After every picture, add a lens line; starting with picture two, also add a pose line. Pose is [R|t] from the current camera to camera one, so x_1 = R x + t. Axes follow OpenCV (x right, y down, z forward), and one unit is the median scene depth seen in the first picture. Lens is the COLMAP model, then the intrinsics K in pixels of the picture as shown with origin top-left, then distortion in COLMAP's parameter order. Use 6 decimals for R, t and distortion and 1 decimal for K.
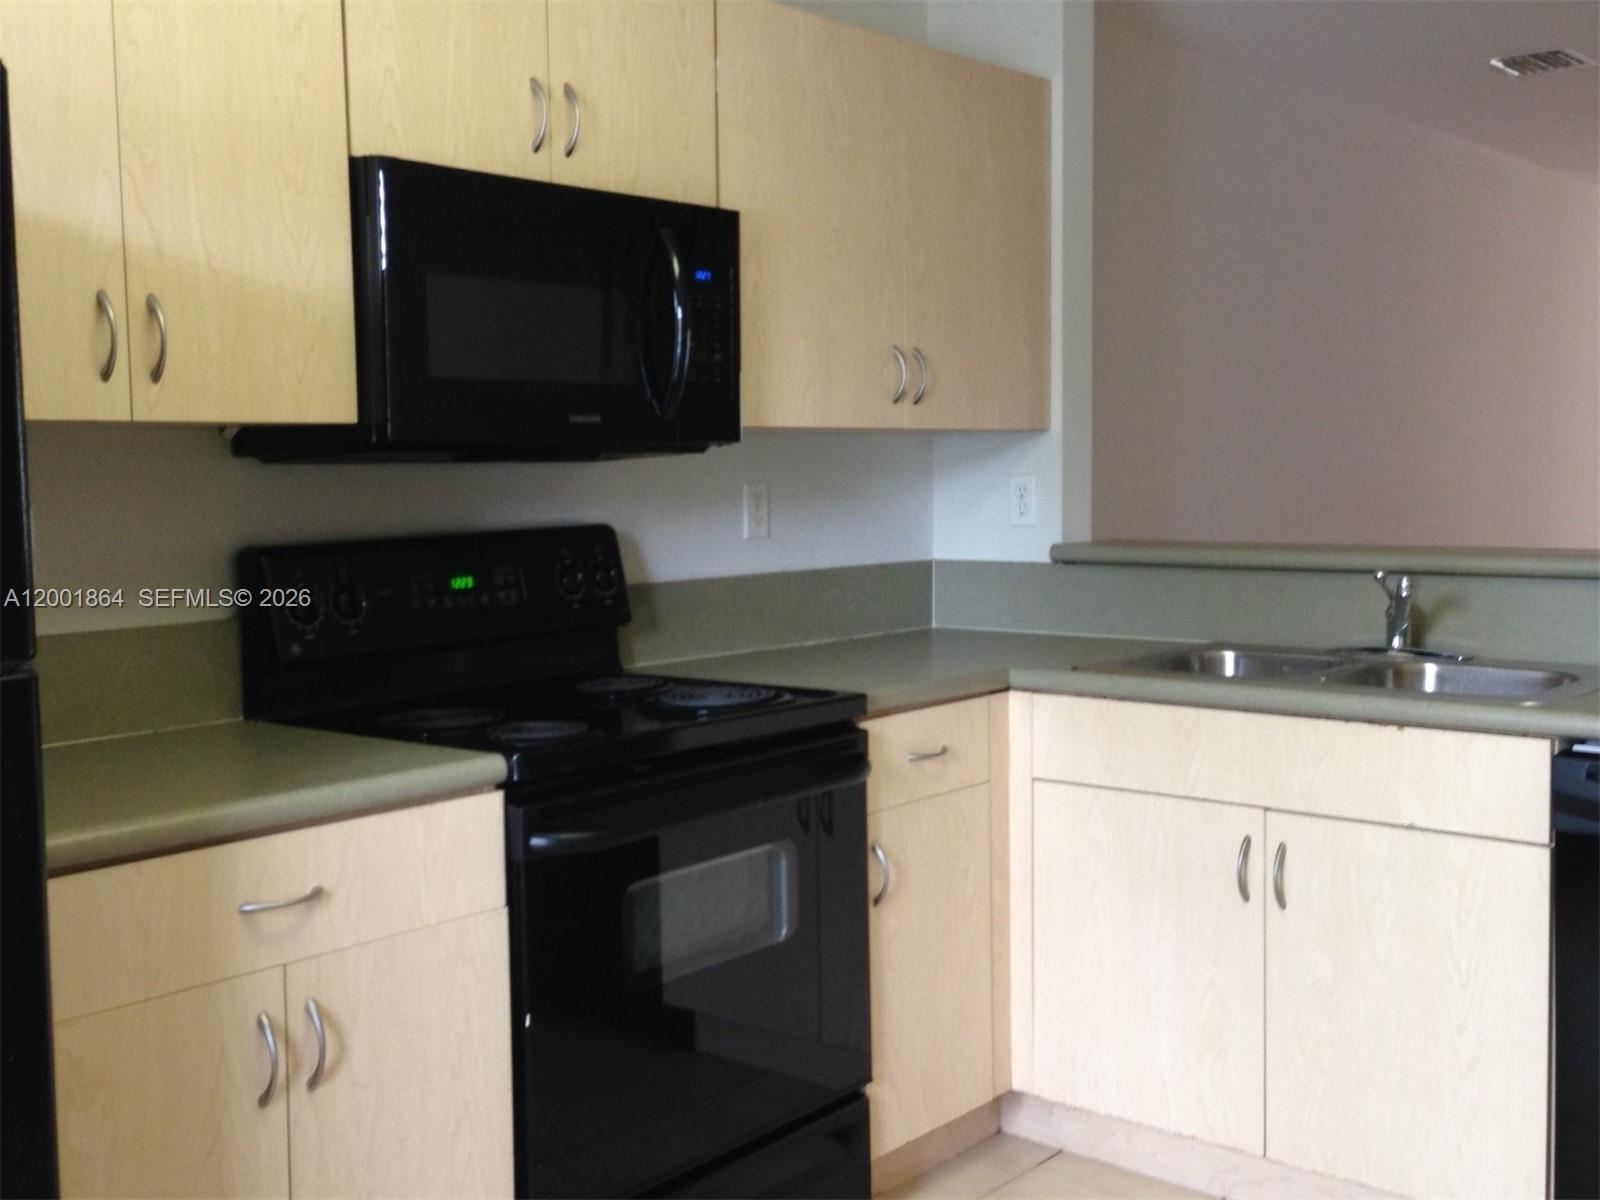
lens RADIAL K [[1805.4, 0, 810.5], [0, 1805.4, 607.1], [0, 0, 1]] dist [0.064058, 0.000000]
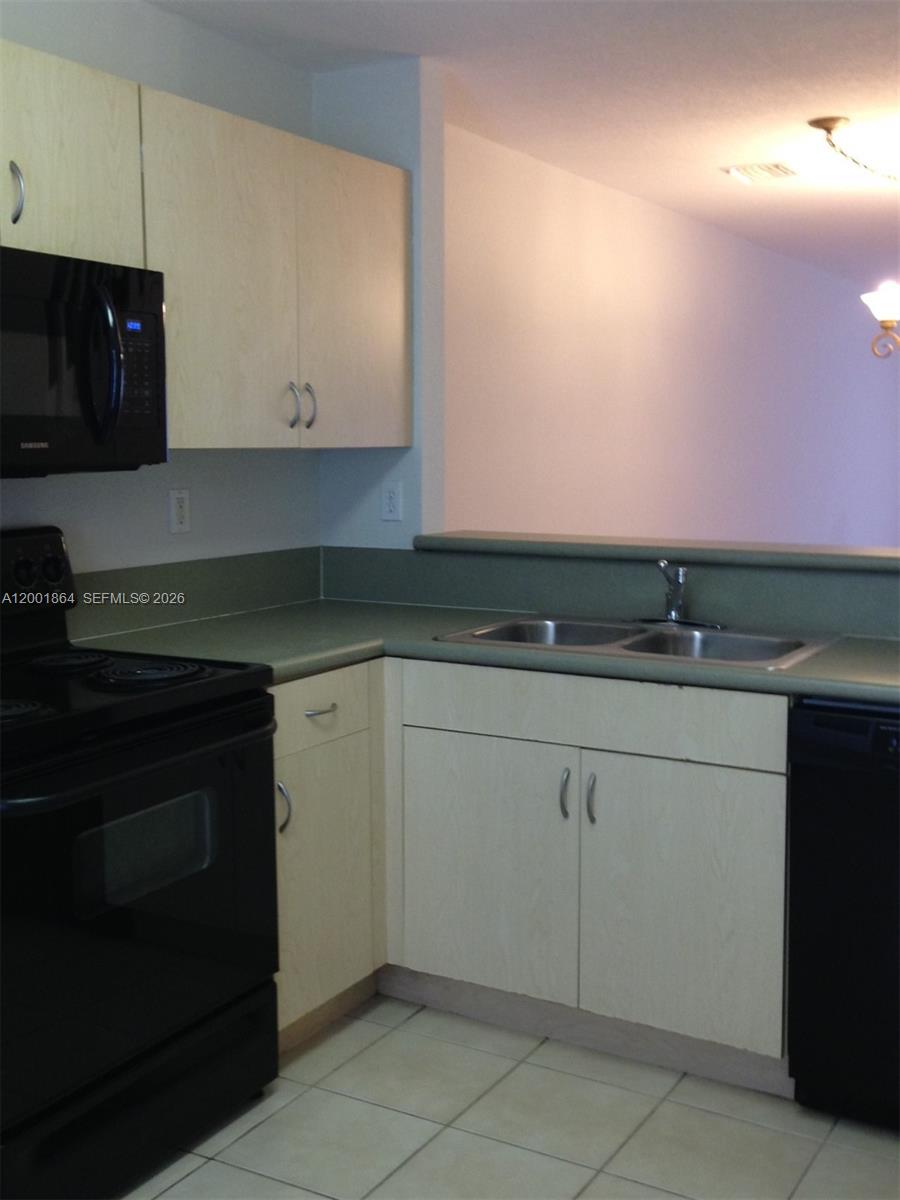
lens RADIAL K [[1354.1, 0, 451.5], [0, 1354.1, 603.7], [0, 0, 1]] dist [0.064058, 0.000000]
pose [[0.985560, -0.009775, 0.169044, -0.005207], [0.003116, 0.999210, 0.039612, -0.030330], [-0.169297, -0.038514, 0.984812, 0.052892]]
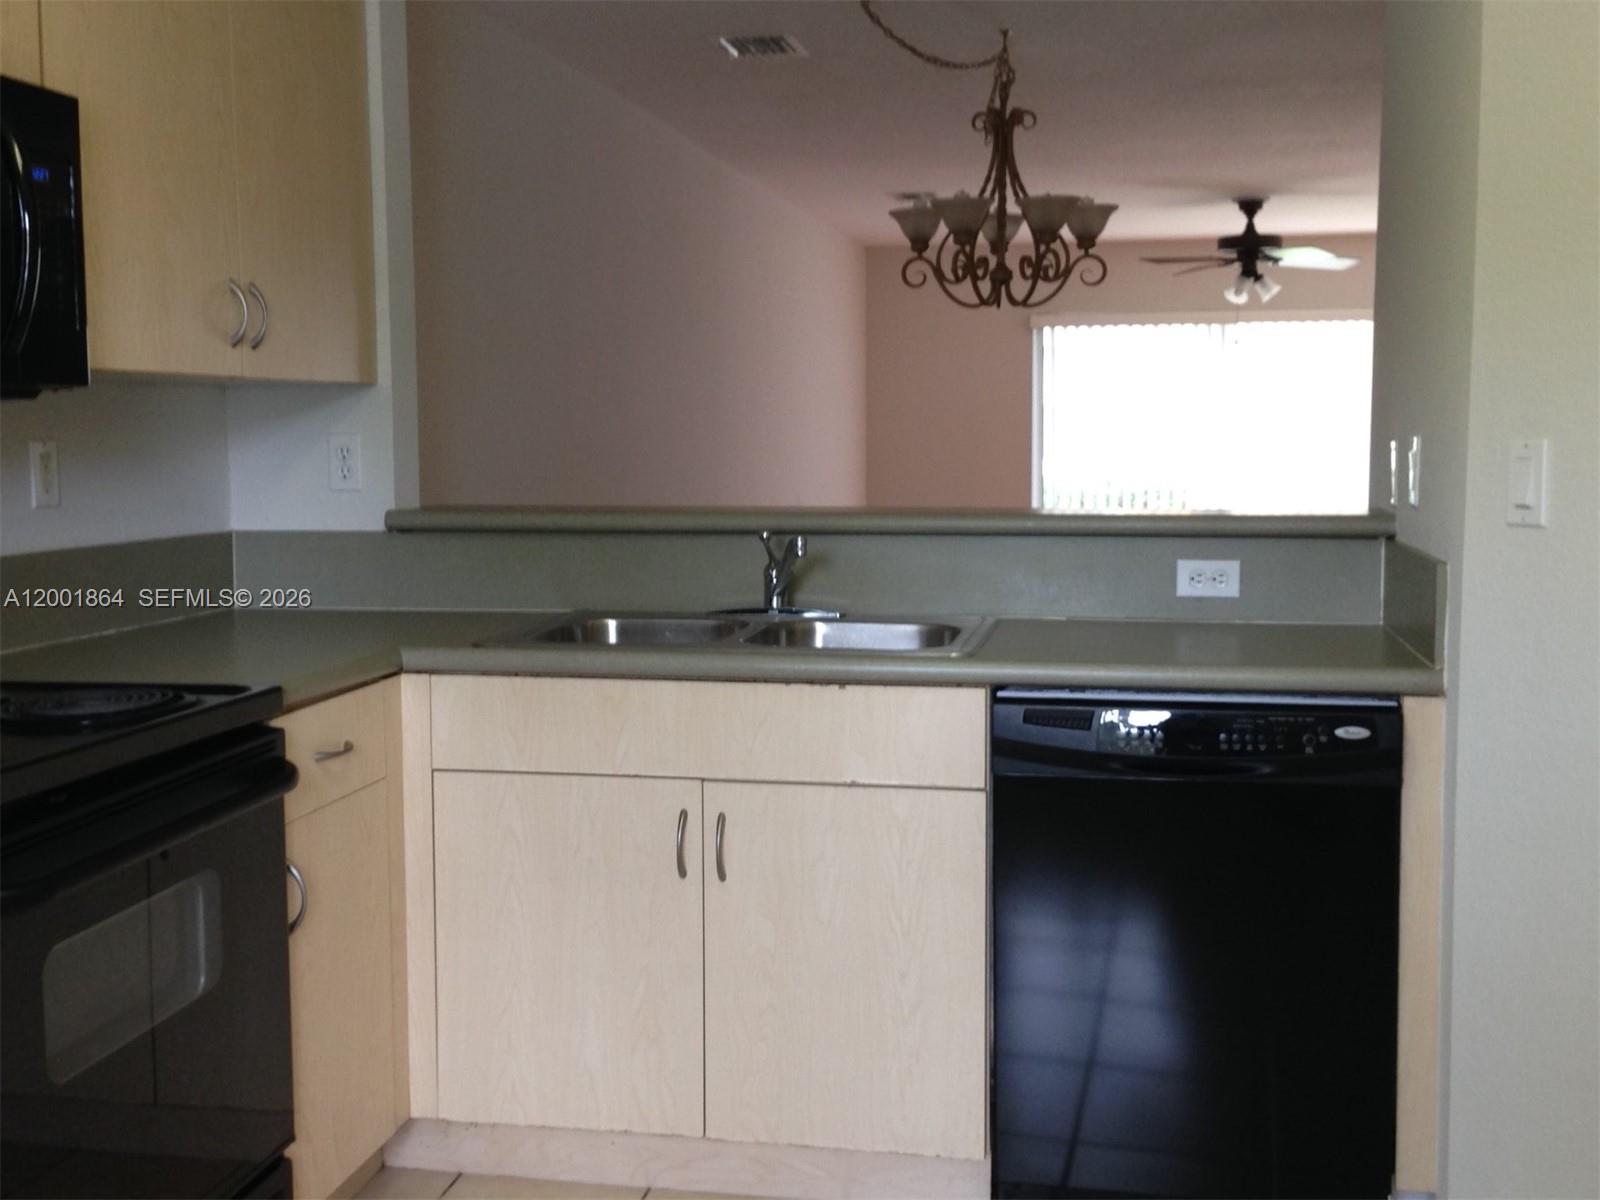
lens RADIAL K [[1805.4, 0, 796.2], [0, 1805.4, 604.2], [0, 0, 1]] dist [0.064058, 0.000000]
pose [[0.870256, -0.040448, 0.490937, -0.166368], [0.033788, 0.999177, 0.022427, -0.001692], [-0.491440, -0.002930, 0.870907, 0.133154]]
